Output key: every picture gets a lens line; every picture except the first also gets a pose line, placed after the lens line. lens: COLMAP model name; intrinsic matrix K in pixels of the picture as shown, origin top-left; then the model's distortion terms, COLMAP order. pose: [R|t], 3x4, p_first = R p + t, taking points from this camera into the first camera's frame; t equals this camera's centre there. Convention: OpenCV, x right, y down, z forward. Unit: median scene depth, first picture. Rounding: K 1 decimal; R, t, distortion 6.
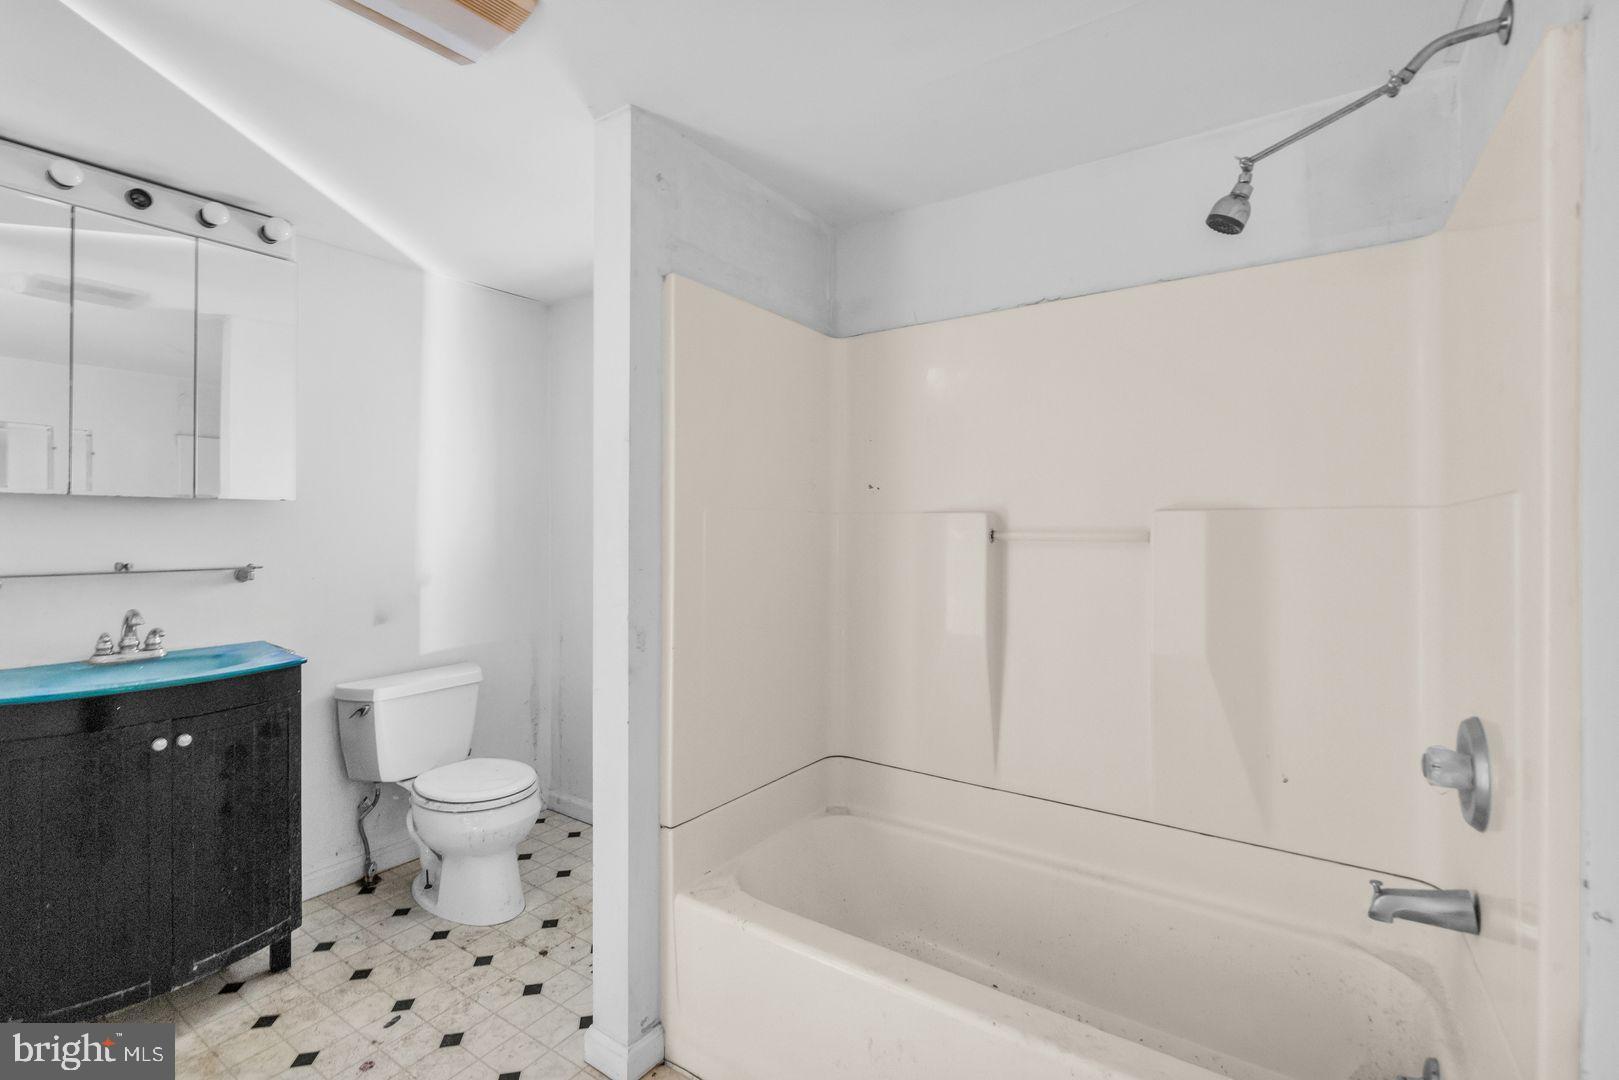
lens RADIAL K [[732.4, 0, 807.9], [0, 732.4, 526.2], [0, 0, 1]] dist [0.000123, 0.000146]
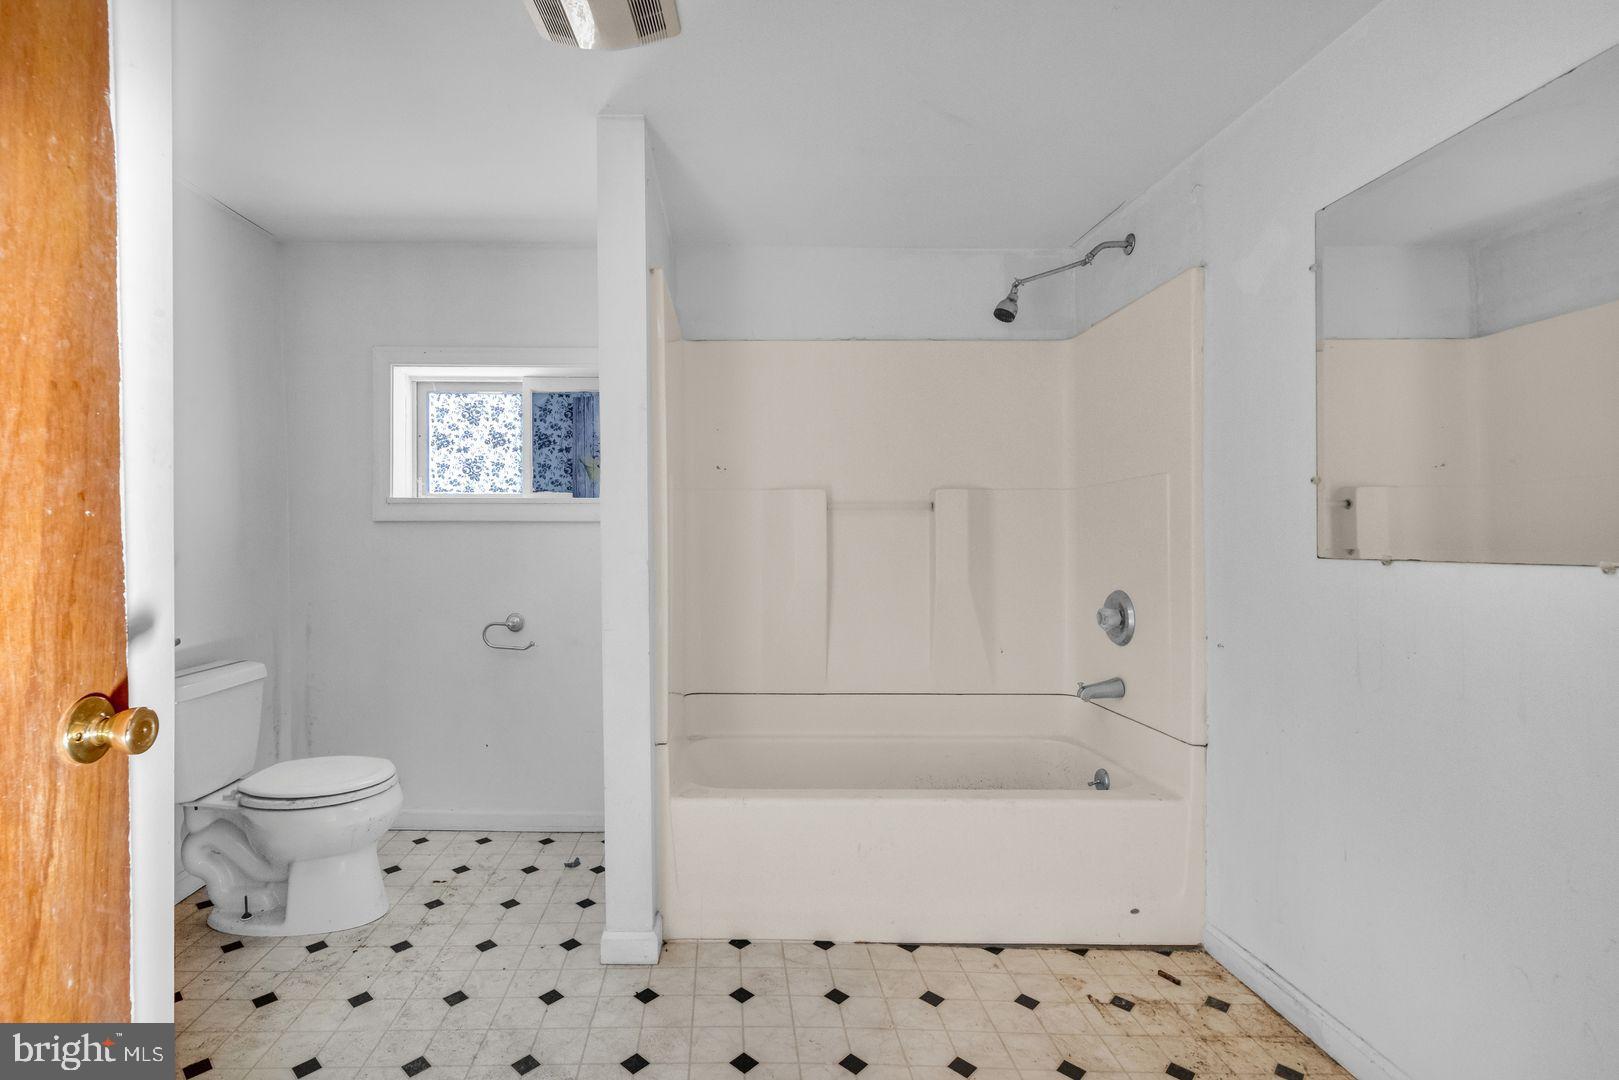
lens RADIAL K [[698.2, 0, 809.5], [0, 698.2, 540.0], [0, 0, 1]] dist [0.000926, 0.000251]
pose [[0.813770, -0.009612, 0.581107, -0.615340], [0.002590, 0.999913, 0.012912, 0.067772], [-0.581181, -0.009002, 0.813725, -0.040068]]
